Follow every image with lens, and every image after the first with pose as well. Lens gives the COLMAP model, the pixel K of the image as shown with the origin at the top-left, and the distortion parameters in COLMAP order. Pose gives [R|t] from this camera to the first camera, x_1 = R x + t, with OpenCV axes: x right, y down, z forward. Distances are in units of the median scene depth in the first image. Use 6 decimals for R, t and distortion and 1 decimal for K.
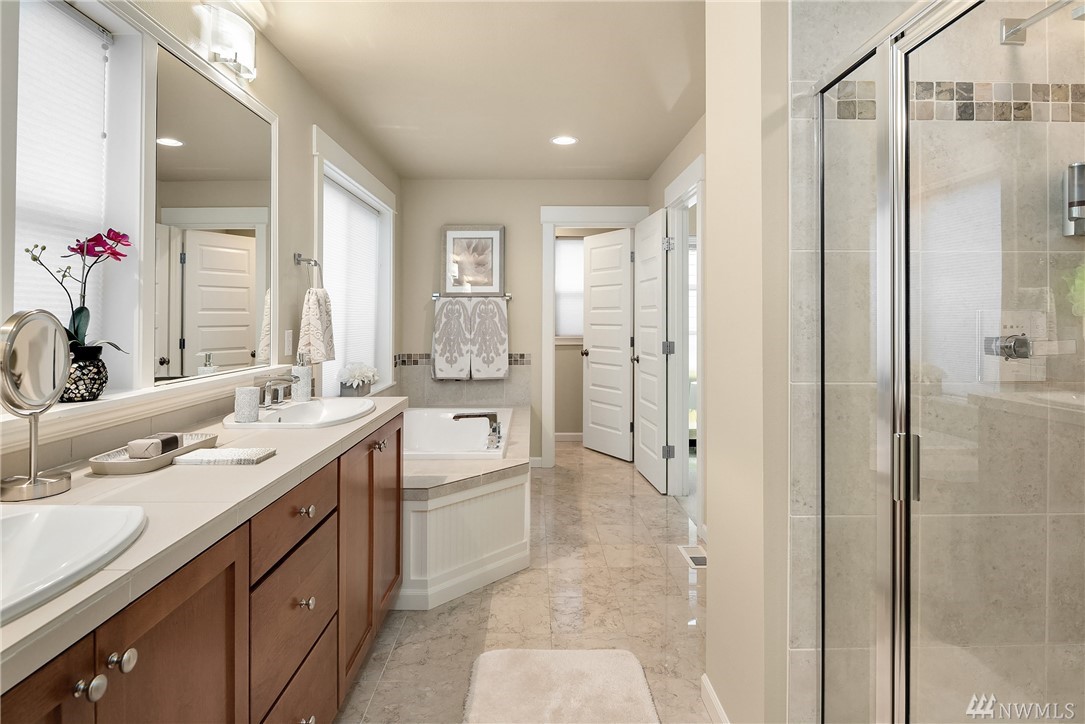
lens RADIAL K [[598.5, 0, 546.5], [0, 598.5, 319.8], [0, 0, 1]] dist [-0.001722, -0.001159]
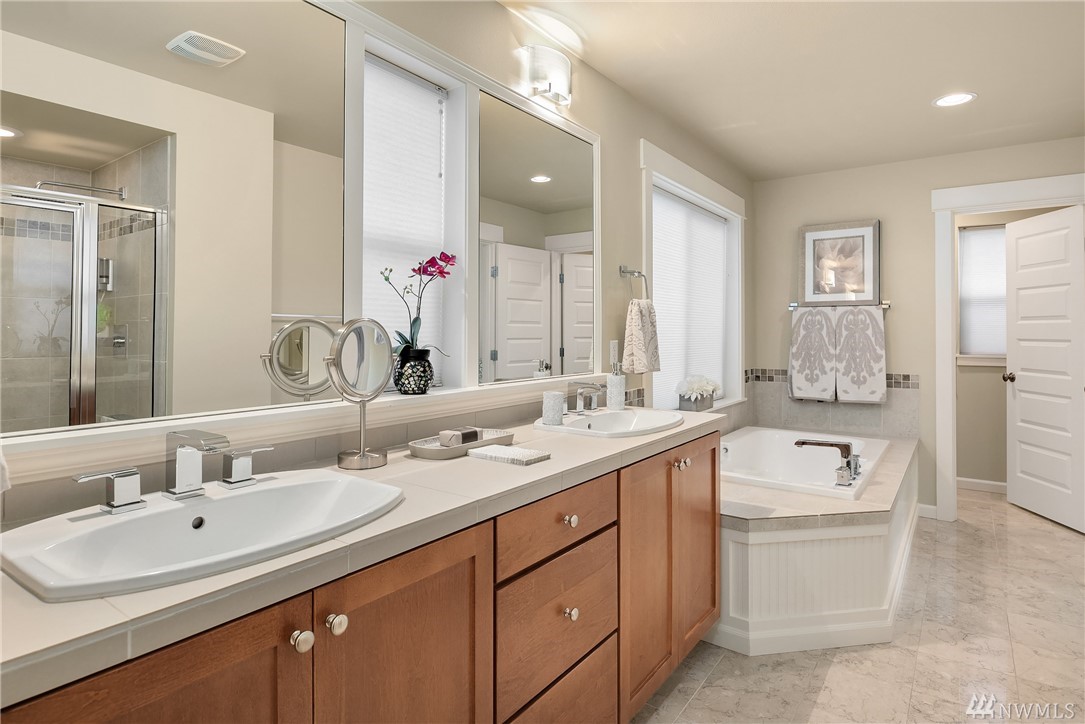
lens RADIAL K [[592.7, 0, 545.2], [0, 592.7, 327.5], [0, 0, 1]] dist [-0.000050, -0.006668]
pose [[0.798679, -0.001772, -0.601754, 0.090794], [-0.005339, 0.999935, -0.010030, 0.005993], [0.601733, 0.011223, 0.798618, 0.106642]]
